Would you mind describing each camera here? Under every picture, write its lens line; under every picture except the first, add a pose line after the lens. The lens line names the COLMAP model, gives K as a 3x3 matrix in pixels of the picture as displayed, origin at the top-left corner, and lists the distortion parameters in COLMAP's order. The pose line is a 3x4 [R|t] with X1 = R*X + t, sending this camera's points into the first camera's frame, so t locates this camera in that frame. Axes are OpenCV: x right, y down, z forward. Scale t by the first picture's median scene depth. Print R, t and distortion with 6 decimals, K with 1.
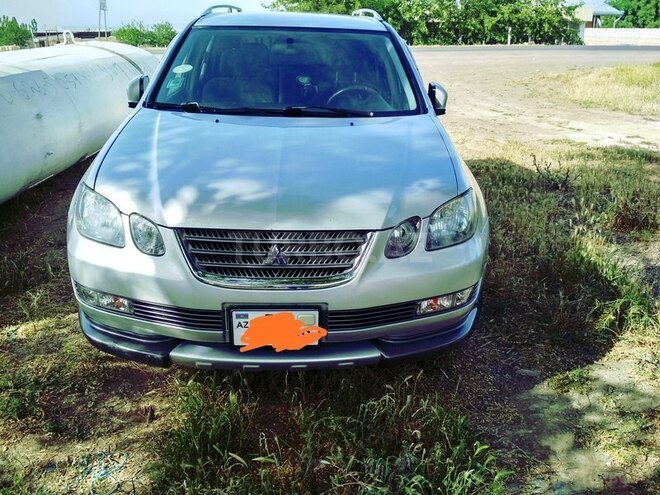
lens RADIAL K [[628.7, 0, 330.1], [0, 628.7, 260.2], [0, 0, 1]] dist [0.049237, -0.112390]
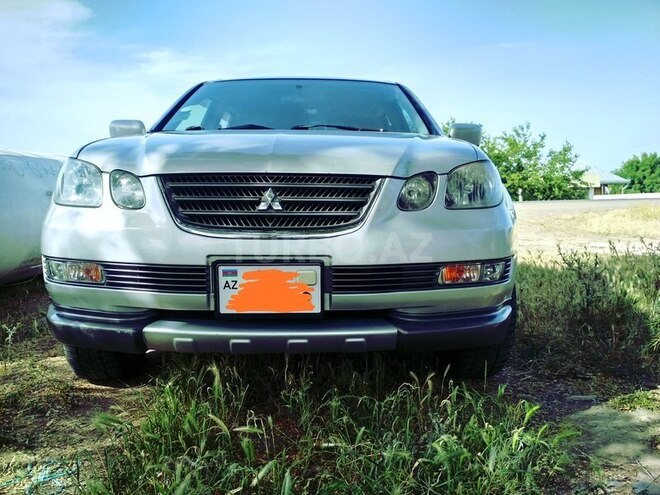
lens RADIAL K [[628.7, 0, 330.1], [0, 628.7, 260.2], [0, 0, 1]] dist [0.049237, -0.112390]
pose [[0.999338, -0.015030, -0.033129, 0.021929], [0.005003, 0.958789, -0.284074, 0.305059], [0.036033, 0.283720, 0.958230, 0.186788]]
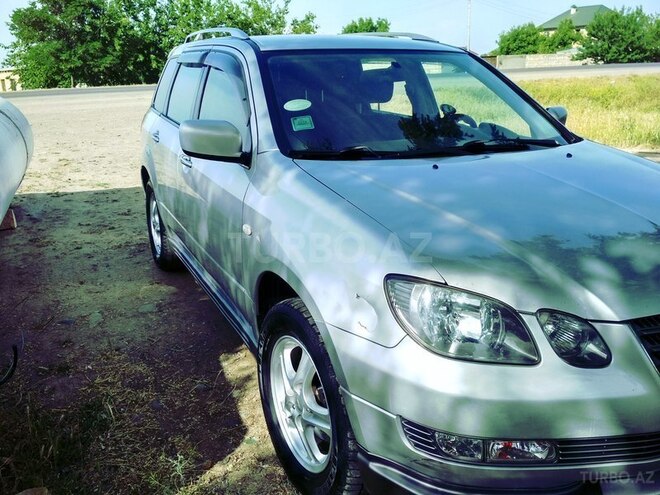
lens RADIAL K [[628.7, 0, 330.1], [0, 628.7, 260.2], [0, 0, 1]] dist [0.049237, -0.112390]
pose [[0.903250, -0.145722, 0.403614, -0.774144], [0.167913, 0.985600, -0.019929, -0.150365], [-0.394898, 0.085773, 0.914712, 0.479637]]
